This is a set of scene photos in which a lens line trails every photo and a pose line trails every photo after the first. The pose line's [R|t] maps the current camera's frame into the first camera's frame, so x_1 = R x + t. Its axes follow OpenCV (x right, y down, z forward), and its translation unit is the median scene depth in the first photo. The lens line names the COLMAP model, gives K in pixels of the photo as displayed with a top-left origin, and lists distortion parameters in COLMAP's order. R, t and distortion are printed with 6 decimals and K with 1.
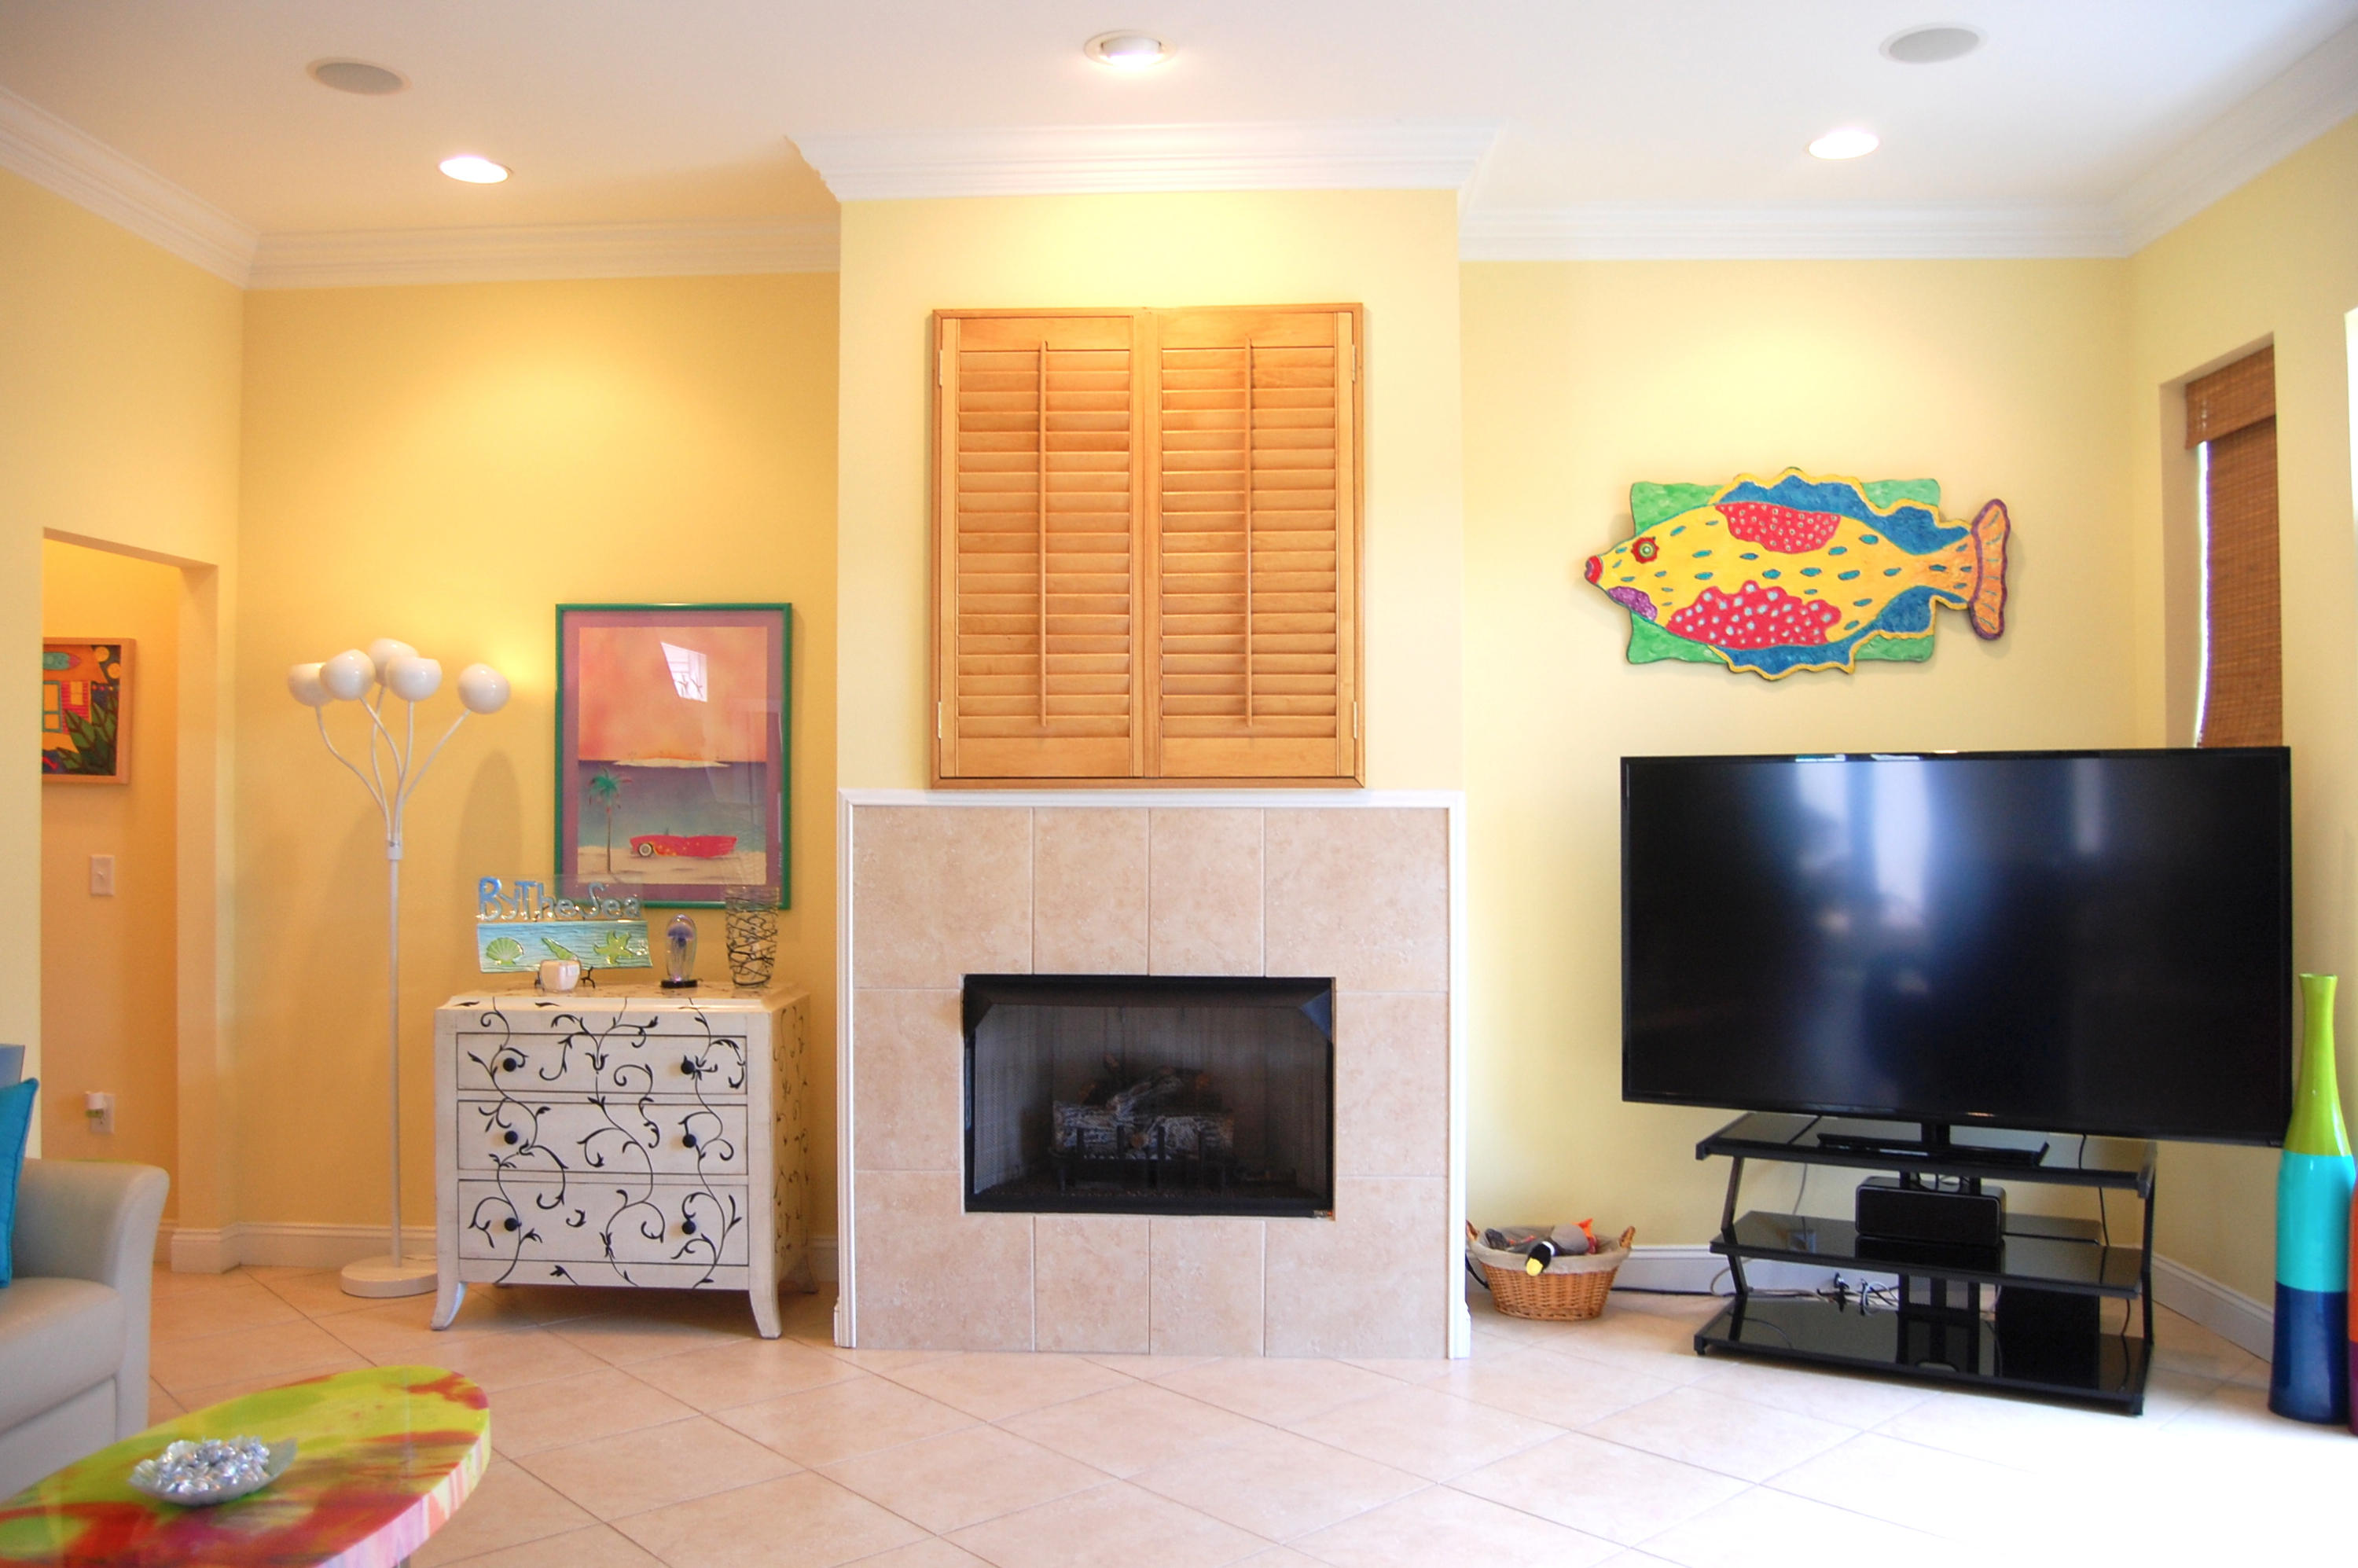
lens RADIAL K [[1846.4, 0, 1164.9], [0, 1846.4, 777.0], [0, 0, 1]] dist [-0.097004, 0.042120]
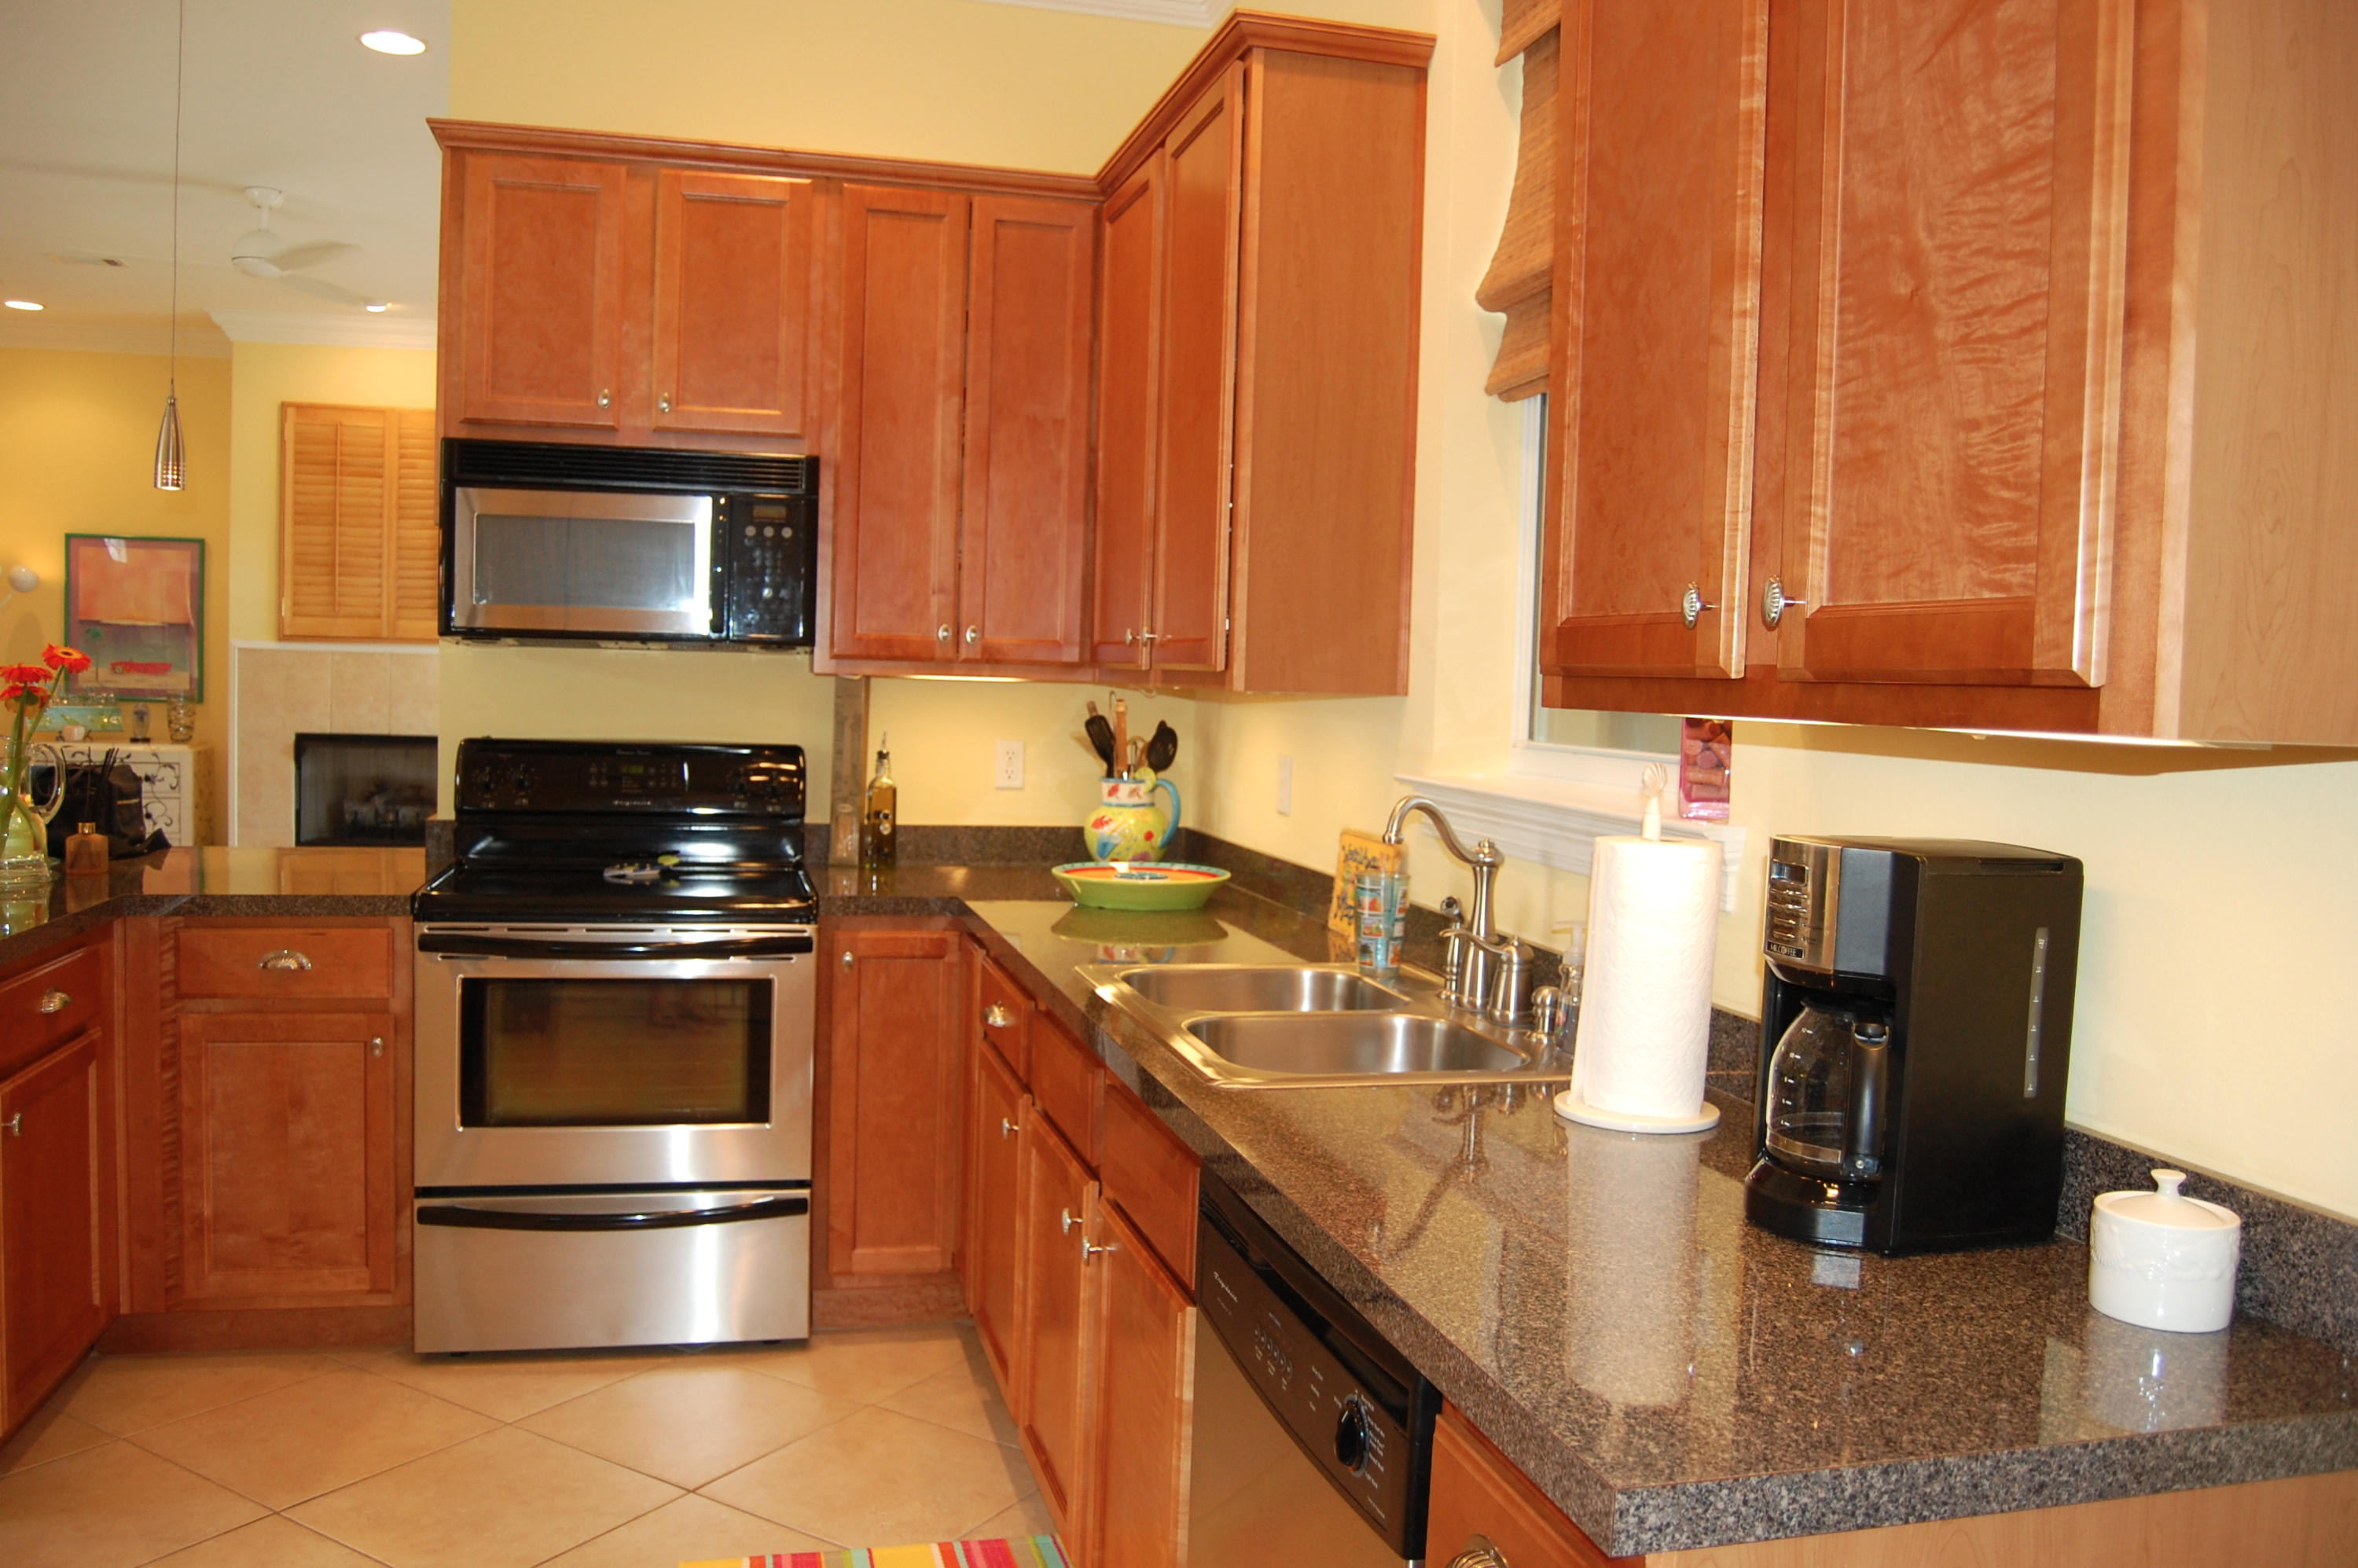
lens RADIAL K [[1846.4, 0, 1164.9], [0, 1846.4, 777.0], [0, 0, 1]] dist [-0.097004, 0.042120]
pose [[0.956118, 0.013370, 0.292675, 0.221011], [-0.035090, 0.996993, 0.069086, -0.015653], [-0.290872, -0.076325, 0.953713, -1.166459]]
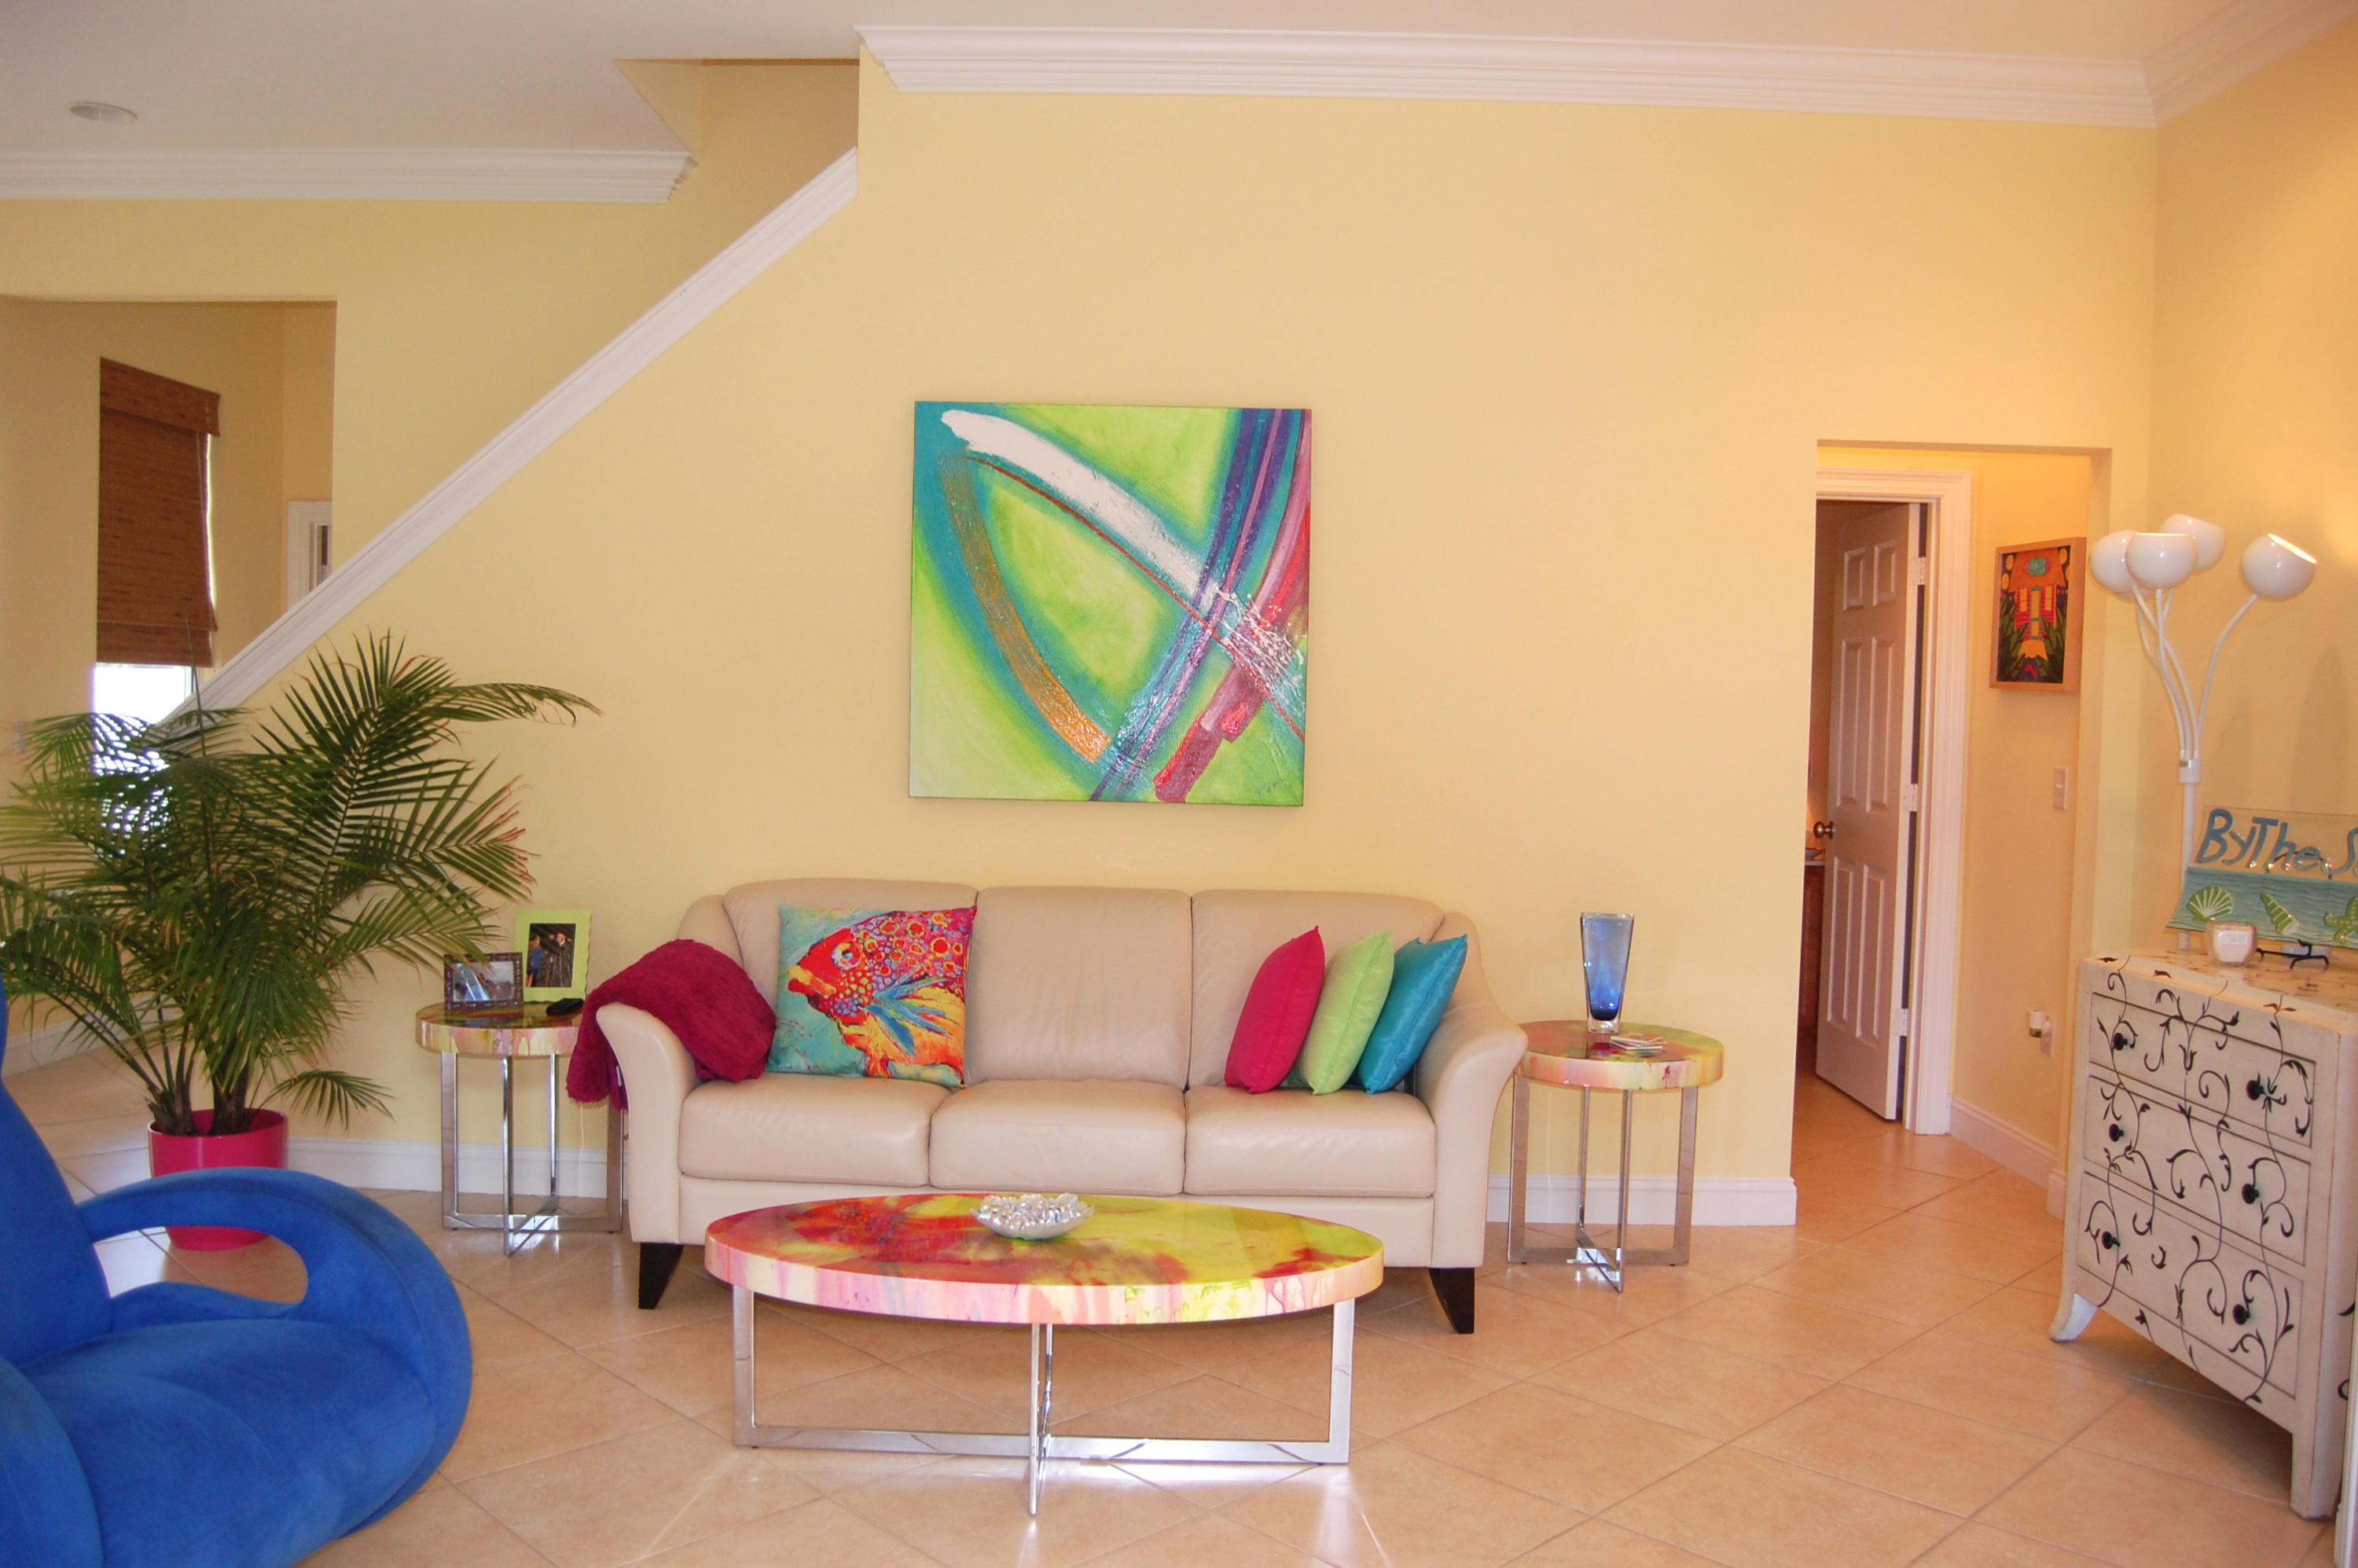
lens RADIAL K [[1846.4, 0, 1164.9], [0, 1846.4, 777.0], [0, 0, 1]] dist [-0.097004, 0.042120]
pose [[0.044006, 0.044378, -0.998045, 0.398204], [-0.008164, 0.998996, 0.044061, 0.011924], [0.998998, 0.006209, 0.044324, 0.549501]]
